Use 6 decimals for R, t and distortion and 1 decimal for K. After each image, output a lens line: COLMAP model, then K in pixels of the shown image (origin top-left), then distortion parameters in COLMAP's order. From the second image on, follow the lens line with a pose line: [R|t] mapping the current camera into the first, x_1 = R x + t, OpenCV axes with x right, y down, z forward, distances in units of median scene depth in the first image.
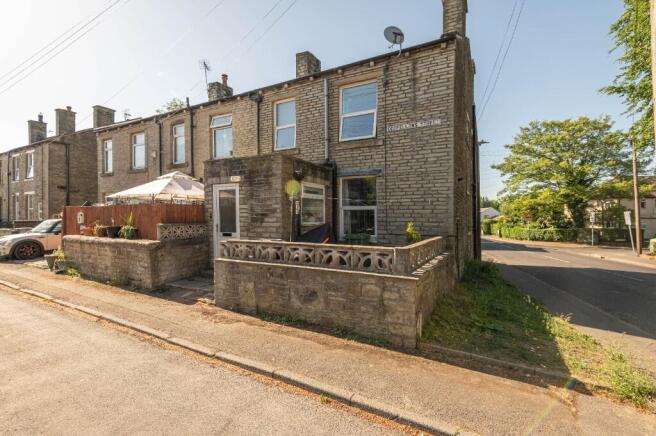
lens RADIAL K [[301.3, 0, 332.0], [0, 301.3, 206.5], [0, 0, 1]] dist [0.005687, -0.001015]
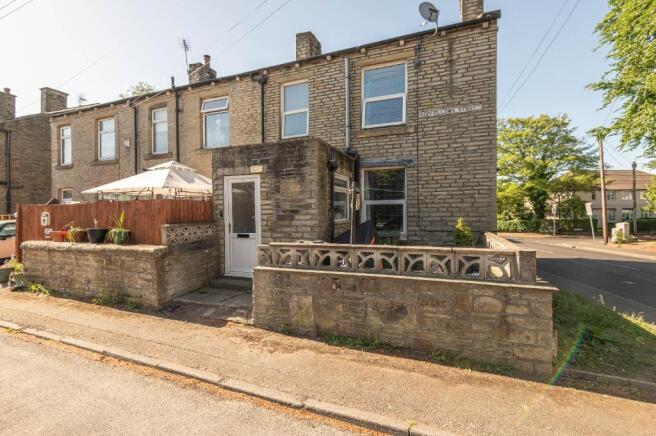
lens RADIAL K [[302.0, 0, 328.0], [0, 302.0, 199.4], [0, 0, 1]] dist [0.002869, -0.000180]
pose [[0.993209, -0.010785, 0.115843, -0.198931], [0.011603, 0.999912, -0.006386, 0.000205], [-0.115764, 0.007687, 0.993247, 0.129292]]
